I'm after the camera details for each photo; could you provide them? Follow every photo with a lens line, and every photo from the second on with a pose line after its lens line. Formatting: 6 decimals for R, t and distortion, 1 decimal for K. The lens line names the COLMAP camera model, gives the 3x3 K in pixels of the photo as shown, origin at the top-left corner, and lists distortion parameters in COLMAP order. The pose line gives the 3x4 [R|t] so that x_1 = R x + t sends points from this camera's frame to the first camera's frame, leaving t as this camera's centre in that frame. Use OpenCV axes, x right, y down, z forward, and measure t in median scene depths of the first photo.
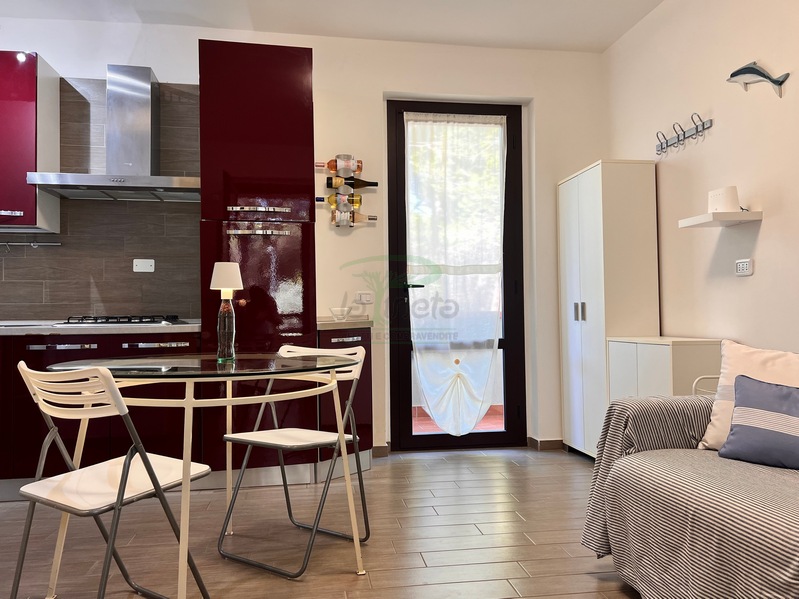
lens RADIAL K [[598.2, 0, 398.8], [0, 598.2, 305.0], [0, 0, 1]] dist [0.067168, -0.077628]
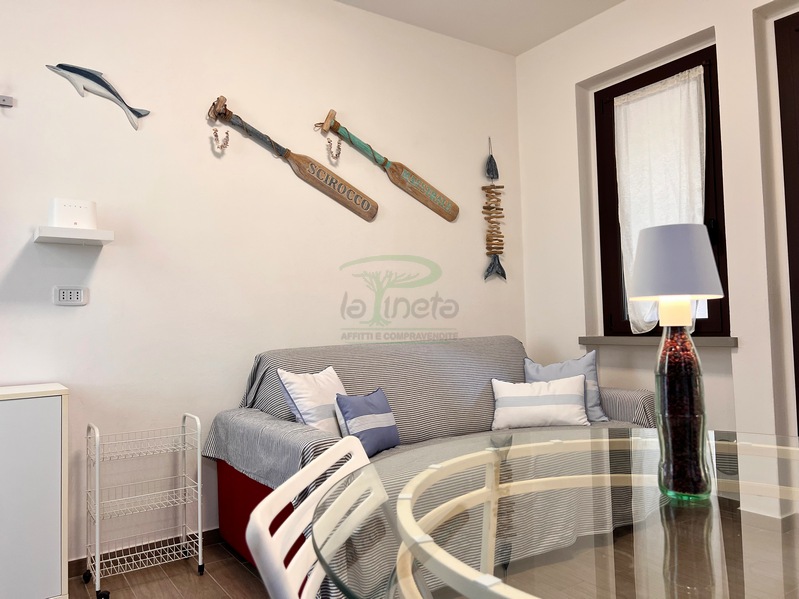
lens RADIAL K [[598.2, 0, 397.0], [0, 598.2, 294.7], [0, 0, 1]] dist [0.067168, -0.077628]
pose [[-0.416529, 0.058803, 0.907219, -0.322415], [0.006915, 0.998082, -0.061518, -0.005957], [-0.909096, -0.019351, -0.416136, 0.760529]]
